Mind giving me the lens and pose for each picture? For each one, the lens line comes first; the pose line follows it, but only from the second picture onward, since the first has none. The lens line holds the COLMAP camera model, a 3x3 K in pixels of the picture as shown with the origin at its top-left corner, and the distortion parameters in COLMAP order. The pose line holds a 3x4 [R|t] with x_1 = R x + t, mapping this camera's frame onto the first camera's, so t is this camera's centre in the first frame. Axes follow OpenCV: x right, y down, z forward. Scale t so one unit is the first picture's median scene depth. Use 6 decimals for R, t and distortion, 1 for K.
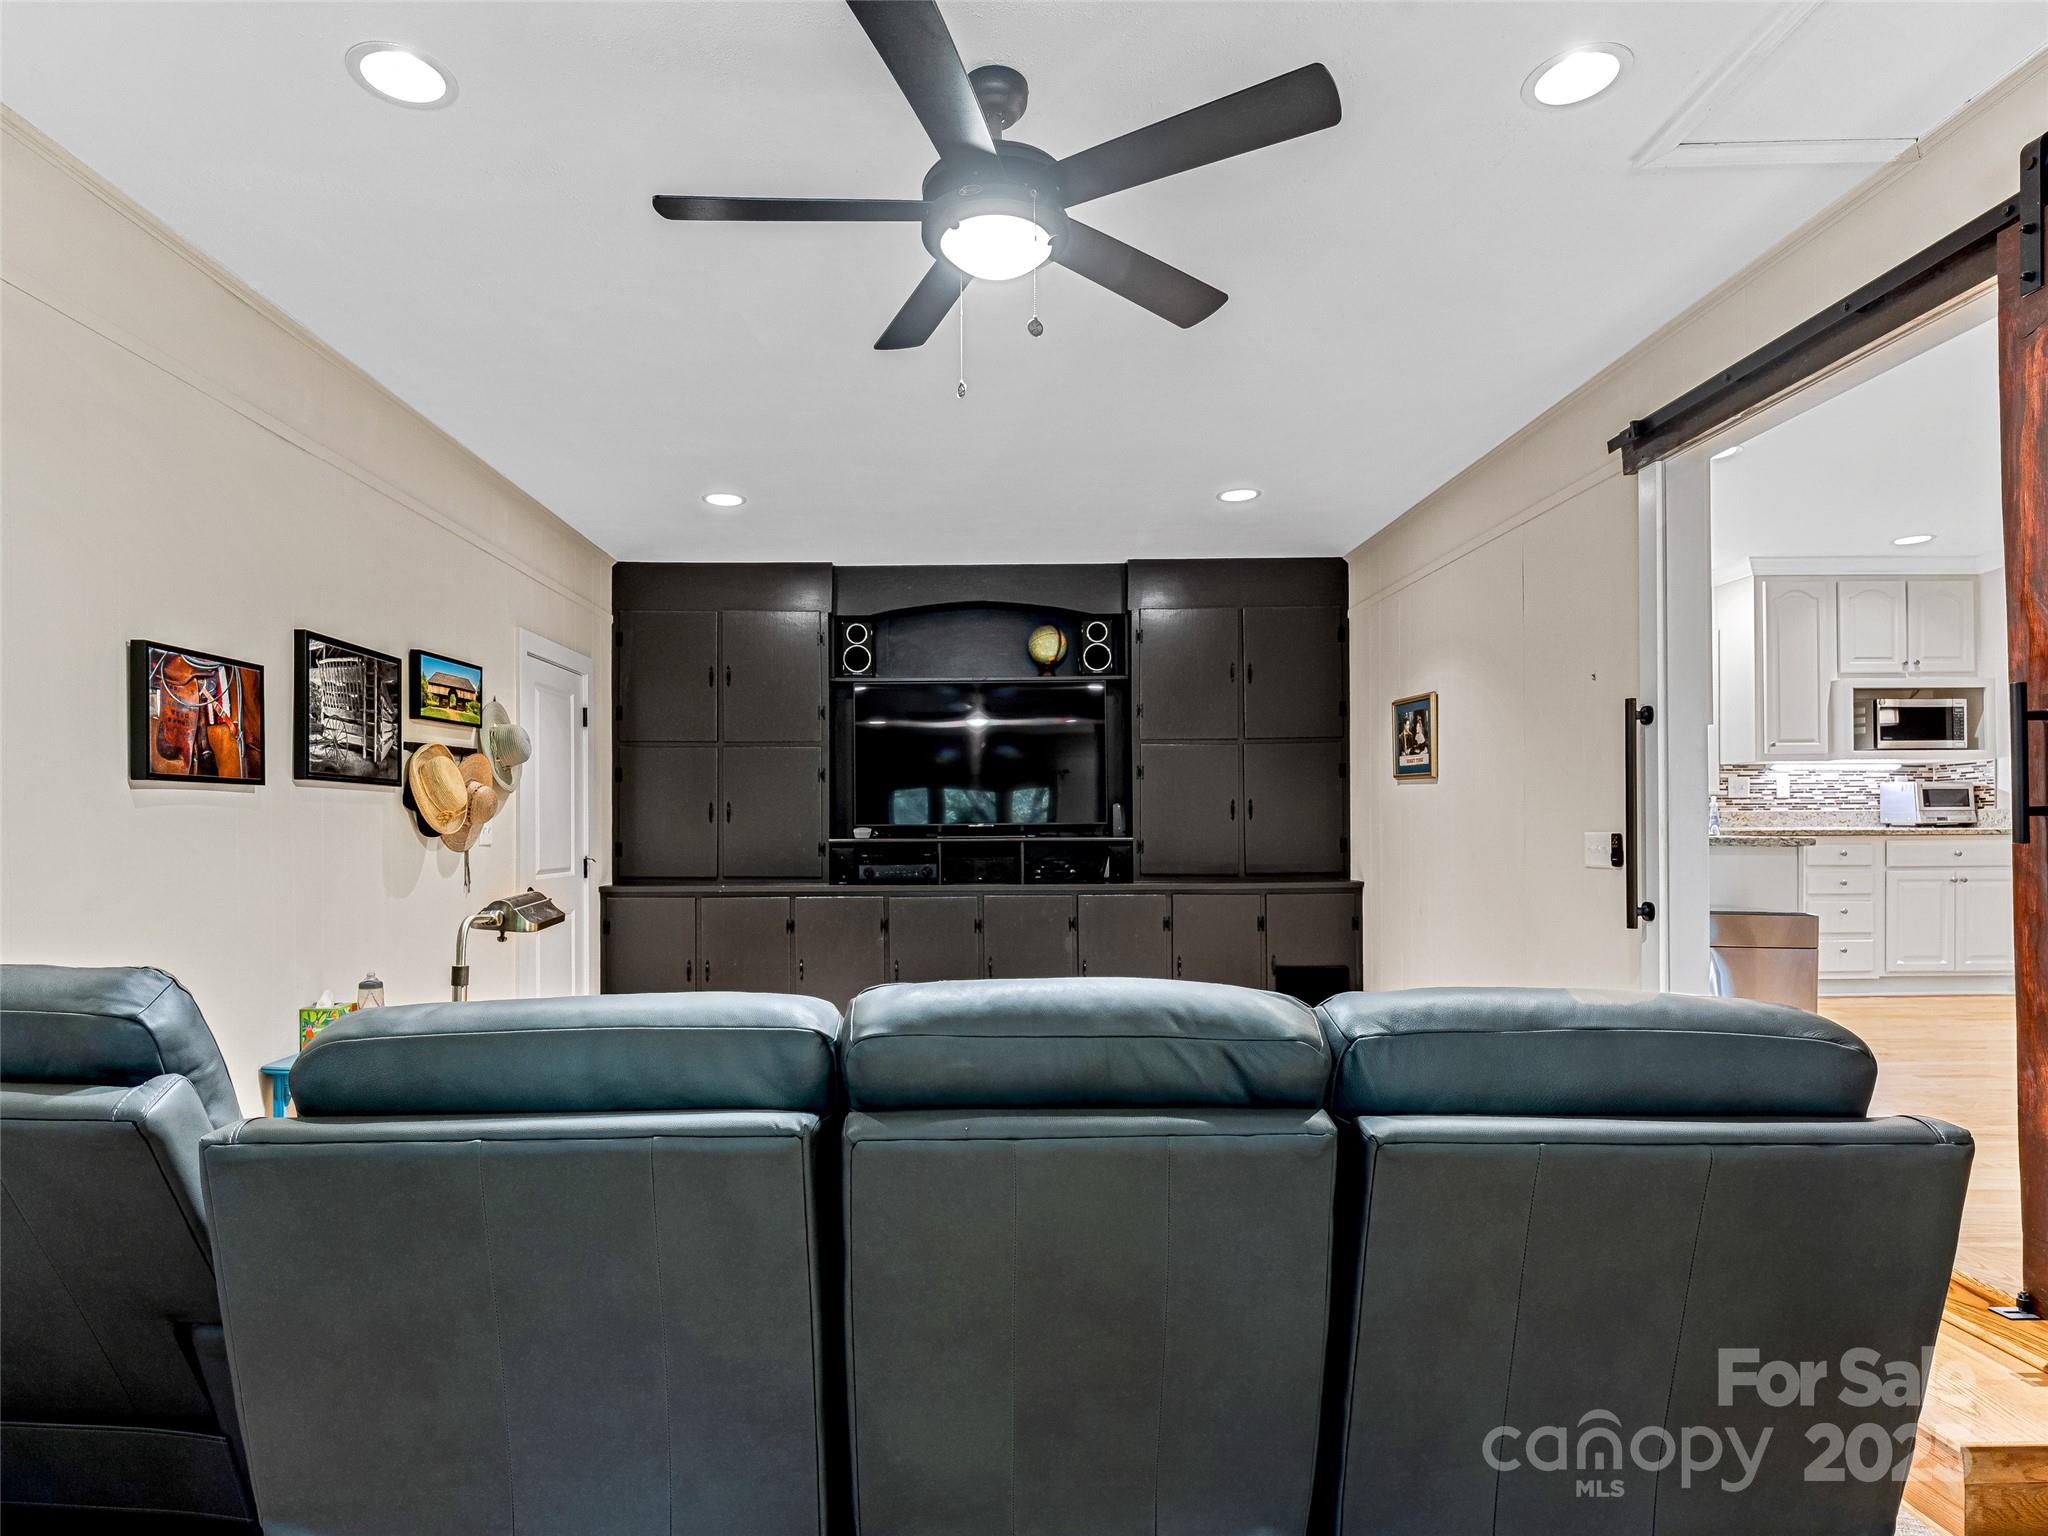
lens RADIAL K [[1092.3, 0, 1019.7], [0, 1092.3, 813.7], [0, 0, 1]] dist [0.003936, 0.000598]
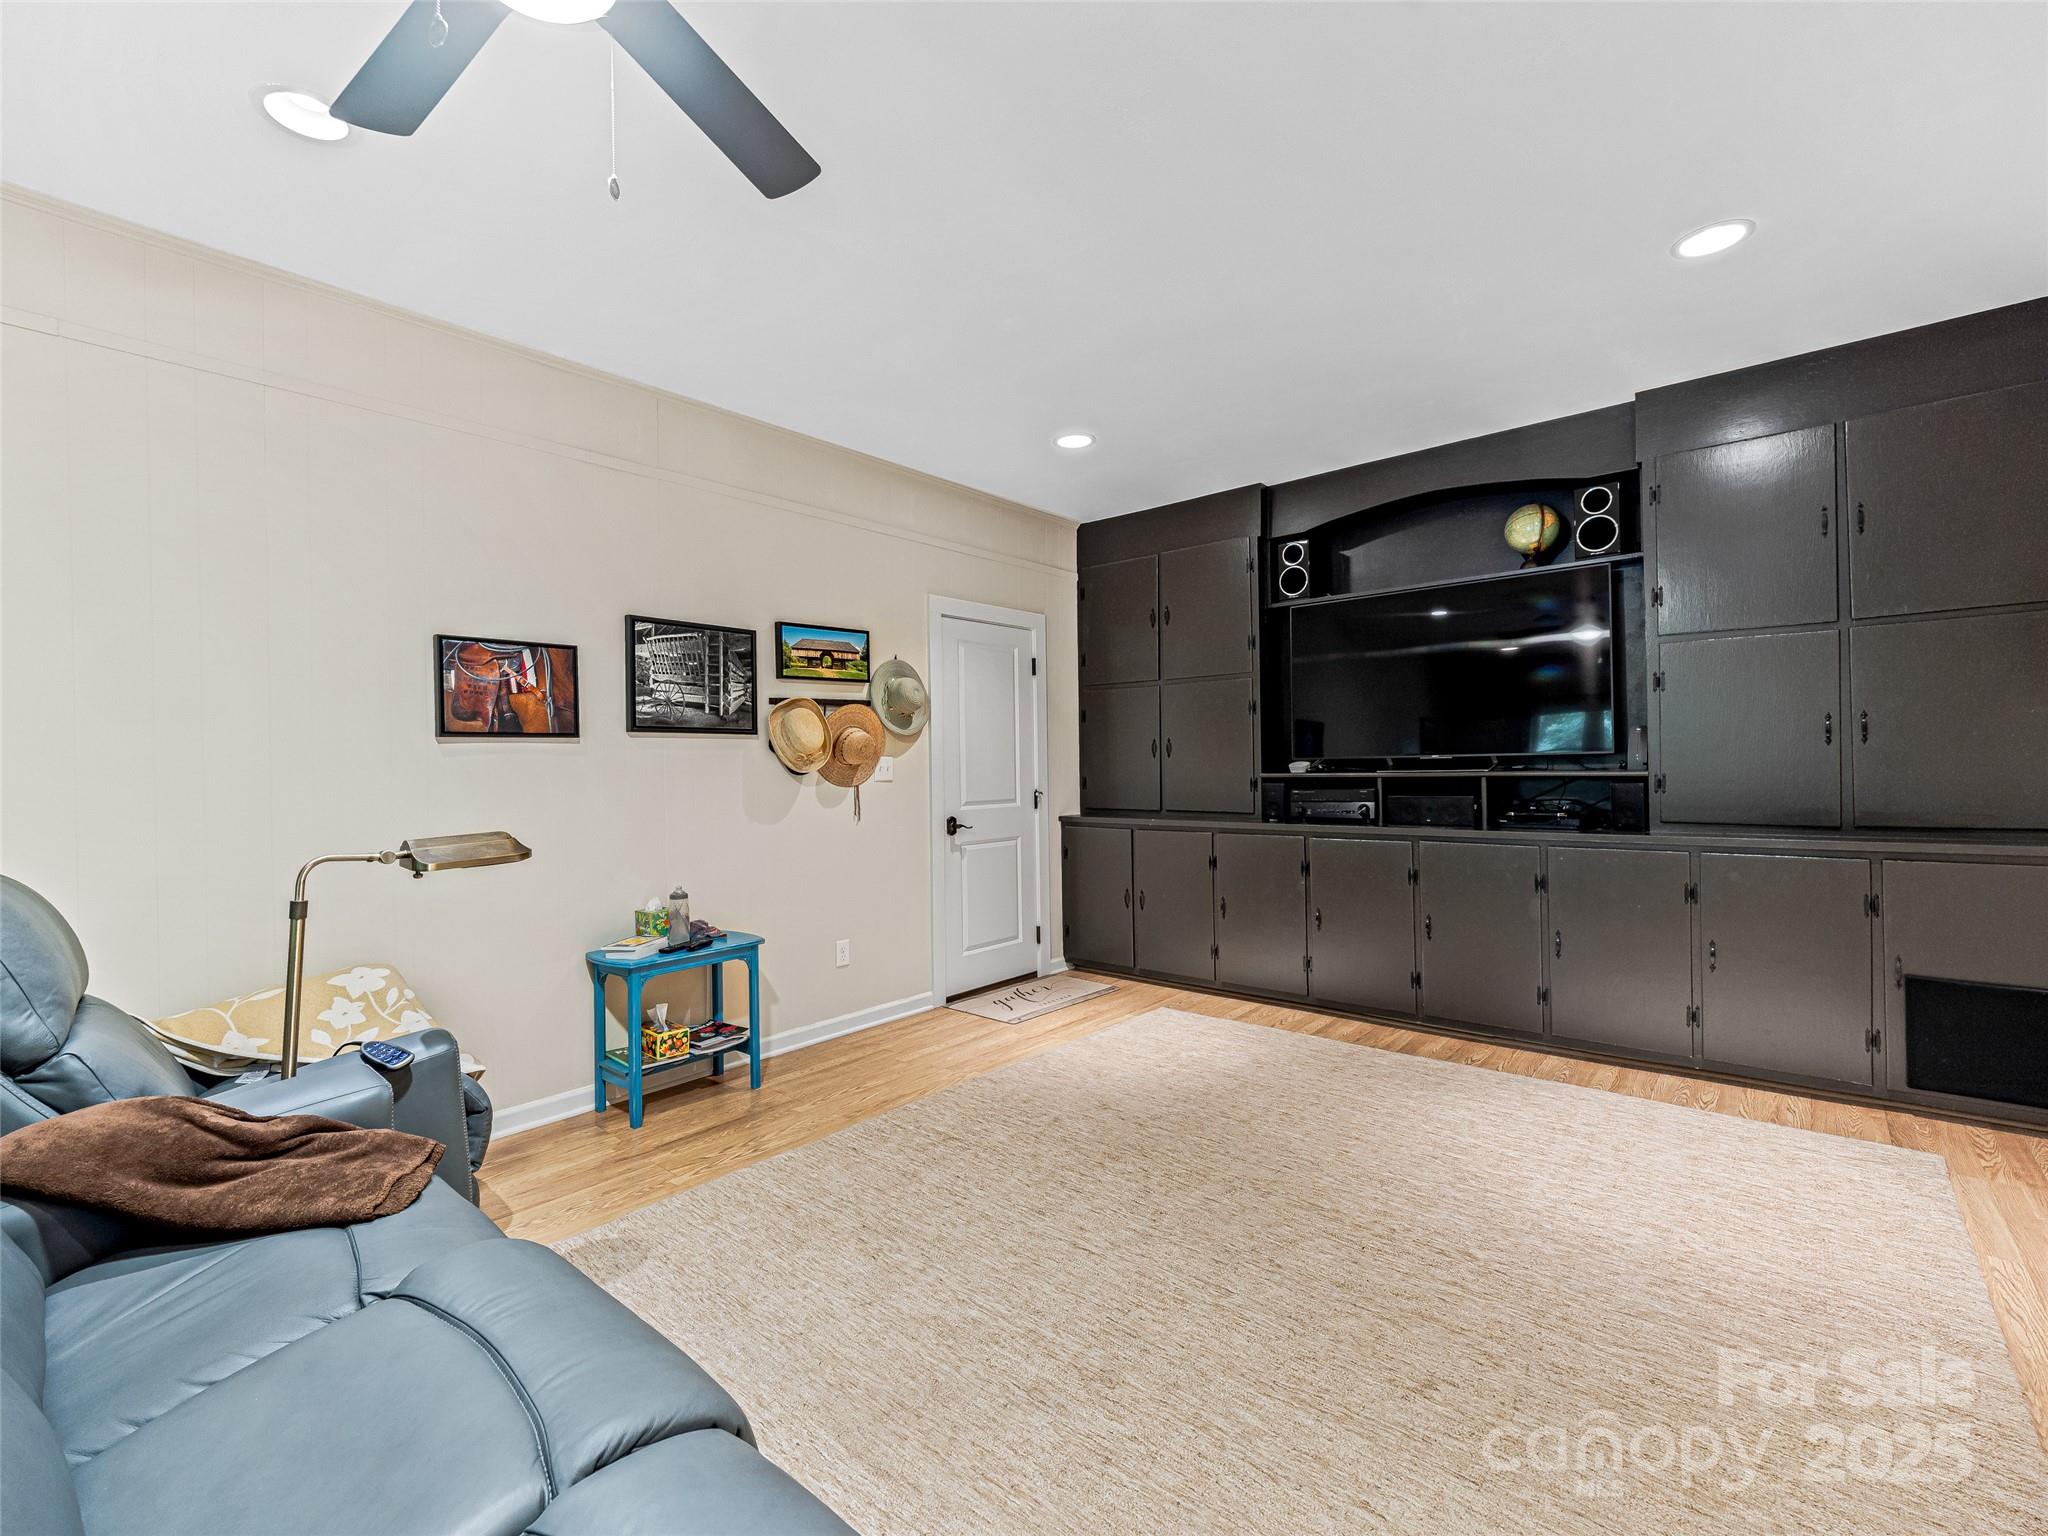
lens RADIAL K [[907.1, 0, 1024.0], [0, 907.1, 768.0], [0, 0, 1]] dist [0.000670, -0.000209]
pose [[0.736655, -0.004820, -0.676252, 0.347342], [0.019579, 0.999707, 0.014202, 0.004402], [0.675985, -0.023702, 0.736534, 0.452303]]
